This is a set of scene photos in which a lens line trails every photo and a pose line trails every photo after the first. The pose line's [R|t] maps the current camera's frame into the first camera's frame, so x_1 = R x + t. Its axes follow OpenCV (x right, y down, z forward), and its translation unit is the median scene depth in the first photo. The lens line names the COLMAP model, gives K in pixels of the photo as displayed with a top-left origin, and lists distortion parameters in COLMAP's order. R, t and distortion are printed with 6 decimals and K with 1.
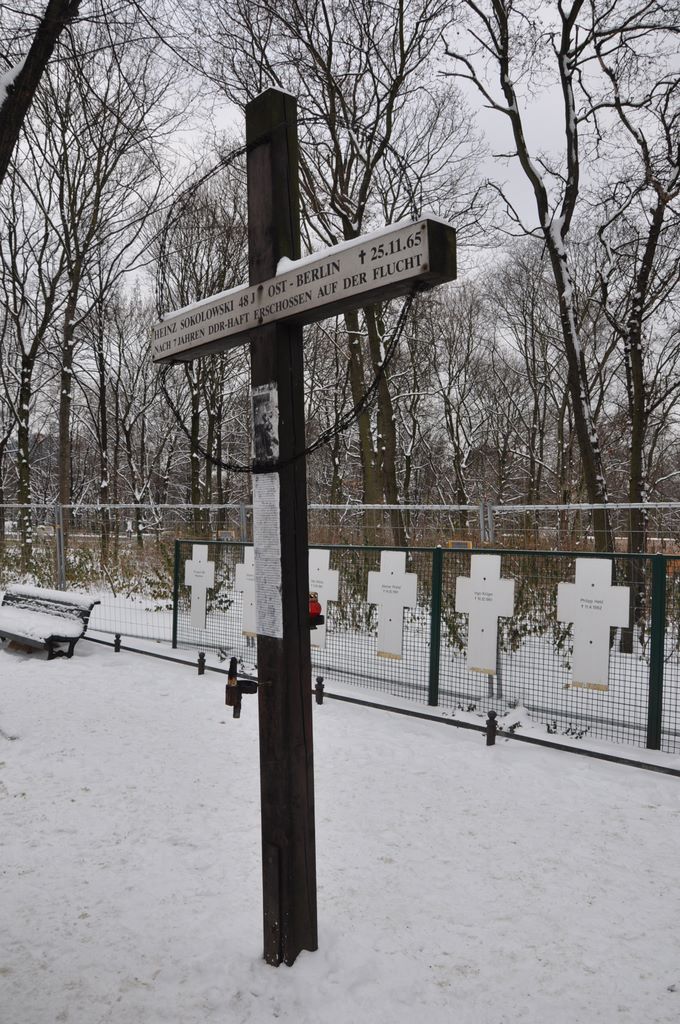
lens RADIAL K [[820.9, 0, 339.9], [0, 820.9, 527.6], [0, 0, 1]] dist [-0.164451, 0.131611]
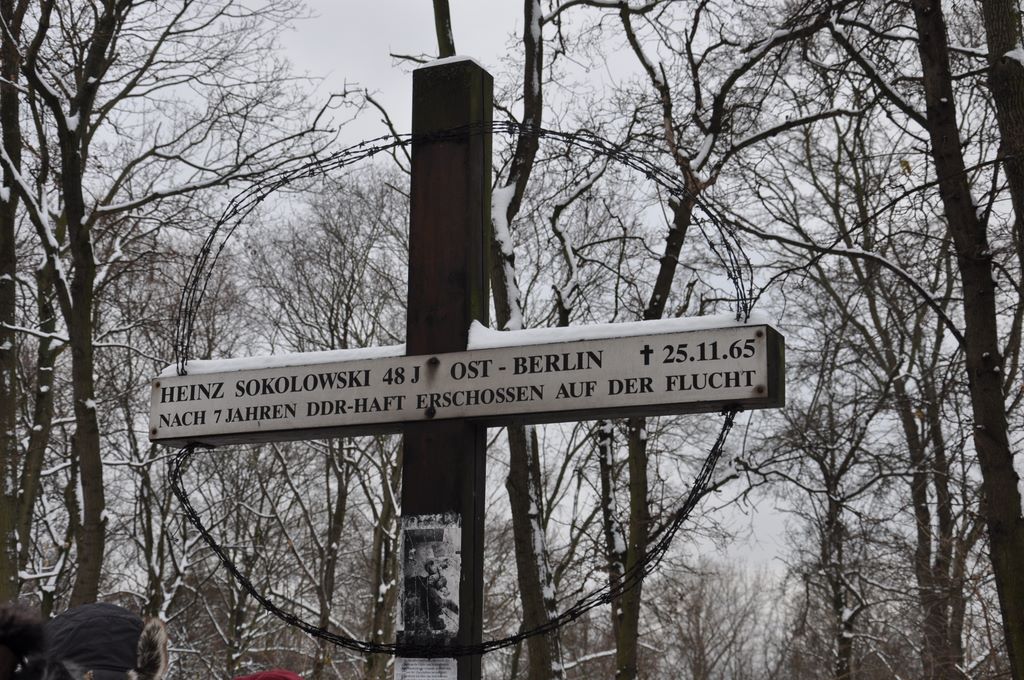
lens RADIAL K [[1774.2, 0, 512.0], [0, 1774.2, 340.0], [0, 0, 1]] dist [0.250098, 0.000117]
pose [[0.912339, 0.124453, 0.390062, -0.584807], [-0.033792, 0.972322, -0.231190, 0.010773], [-0.408038, 0.197742, 0.891293, -0.281802]]
